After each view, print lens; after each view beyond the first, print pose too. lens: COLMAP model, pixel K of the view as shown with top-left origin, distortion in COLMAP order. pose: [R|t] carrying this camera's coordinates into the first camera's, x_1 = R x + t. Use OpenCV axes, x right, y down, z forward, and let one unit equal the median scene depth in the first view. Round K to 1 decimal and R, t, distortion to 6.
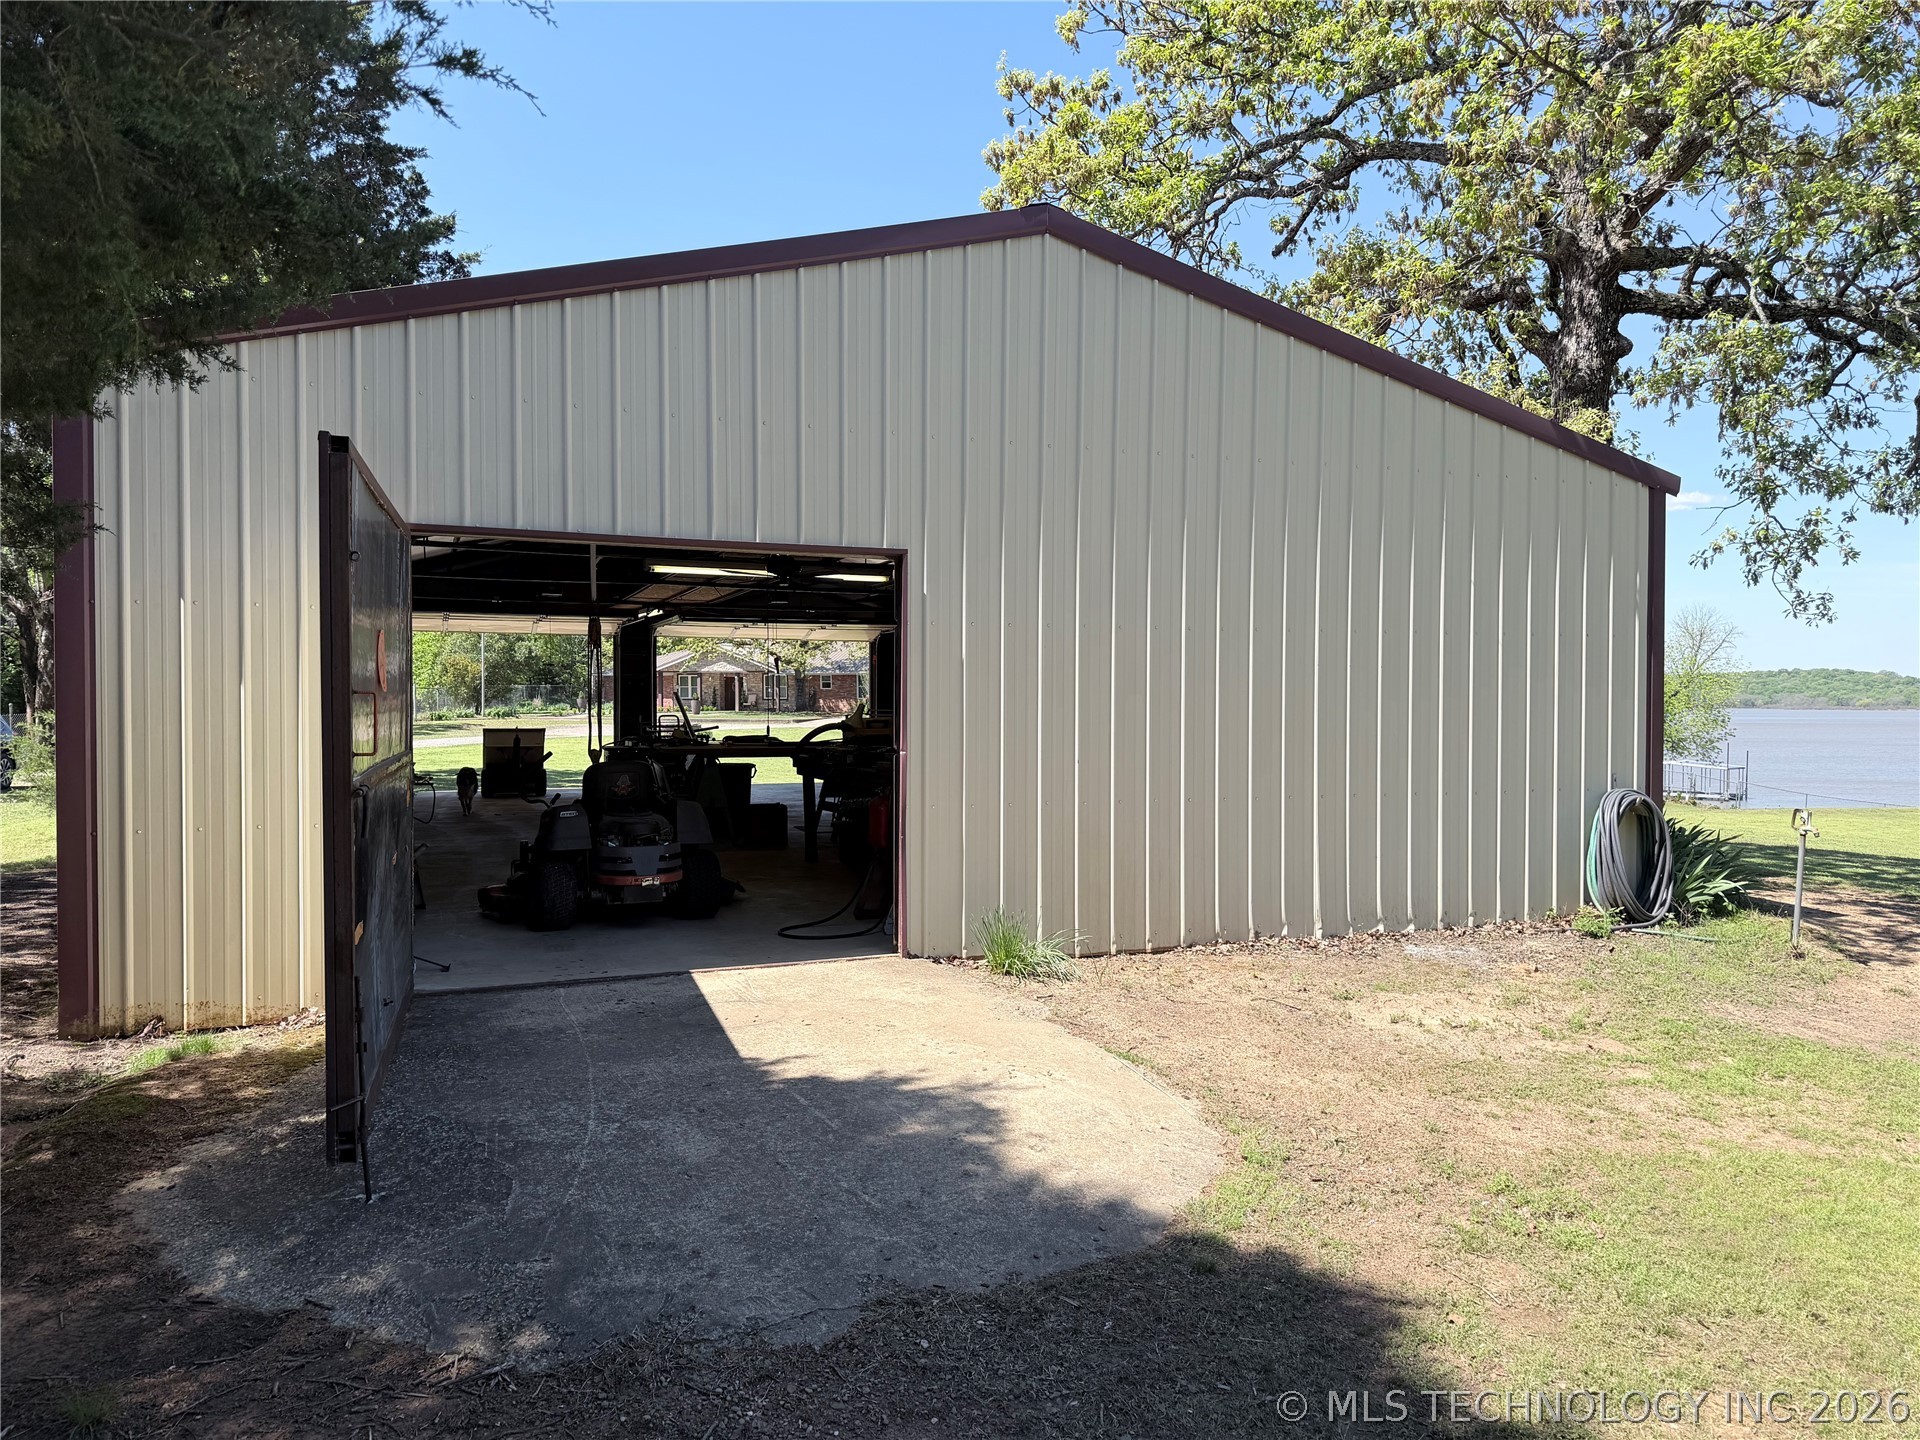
lens RADIAL K [[1391.8, 0, 960.0], [0, 1391.8, 720.0], [0, 0, 1]] dist [0.090420, -0.101221]
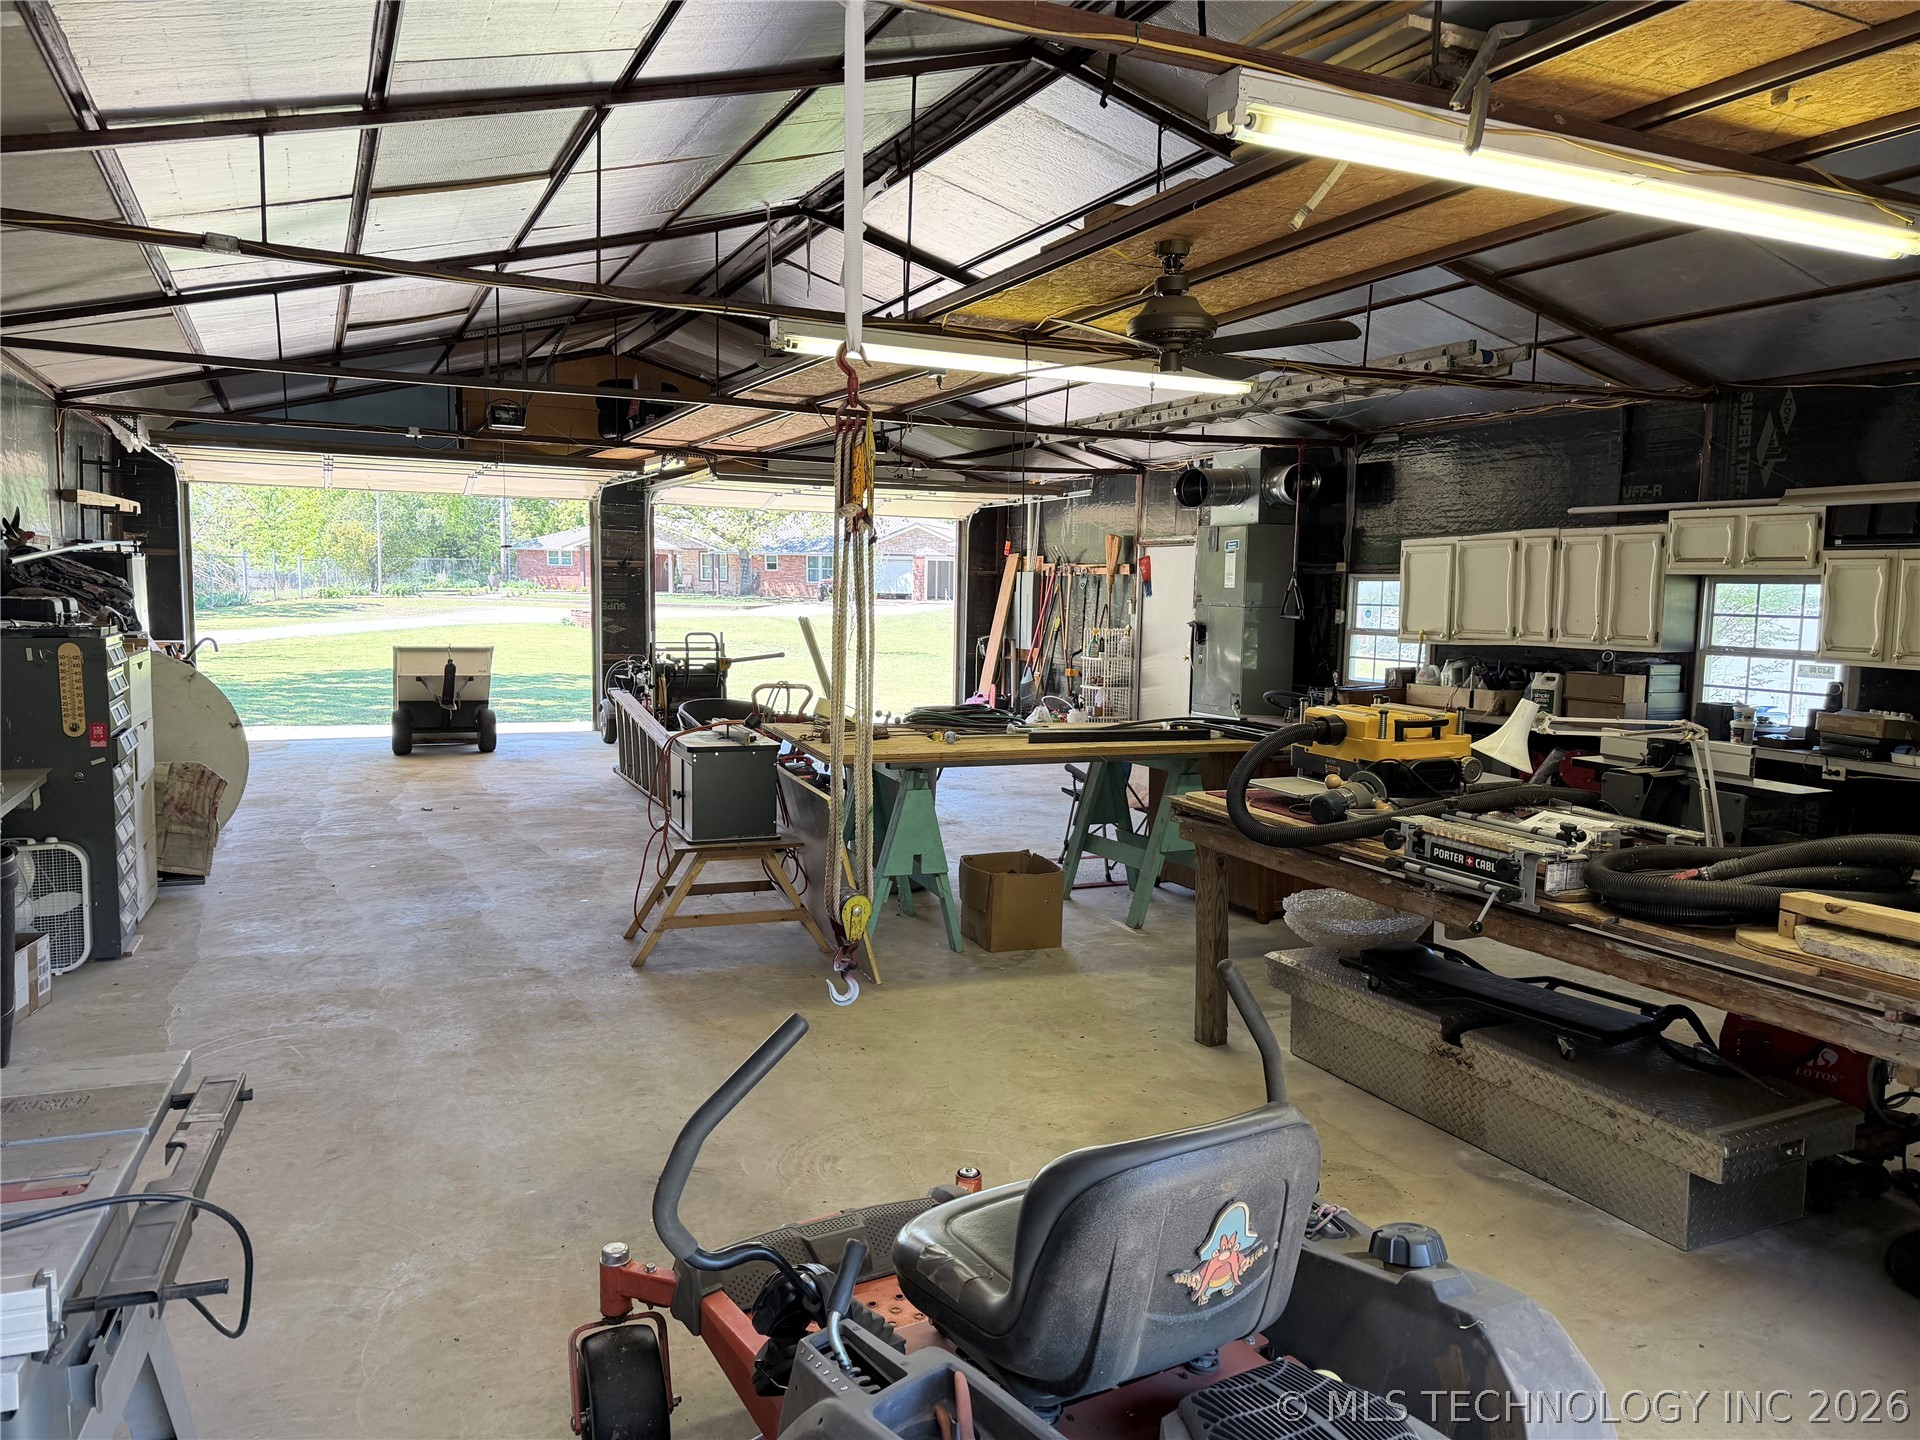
lens RADIAL K [[1391.8, 0, 960.0], [0, 1391.8, 720.0], [0, 0, 1]] dist [0.090420, -0.101221]
pose [[0.997868, 0.012615, 0.064035, -0.034308], [-0.018007, 0.996273, 0.084352, -0.004821], [-0.062732, -0.085325, 0.994376, 0.096328]]
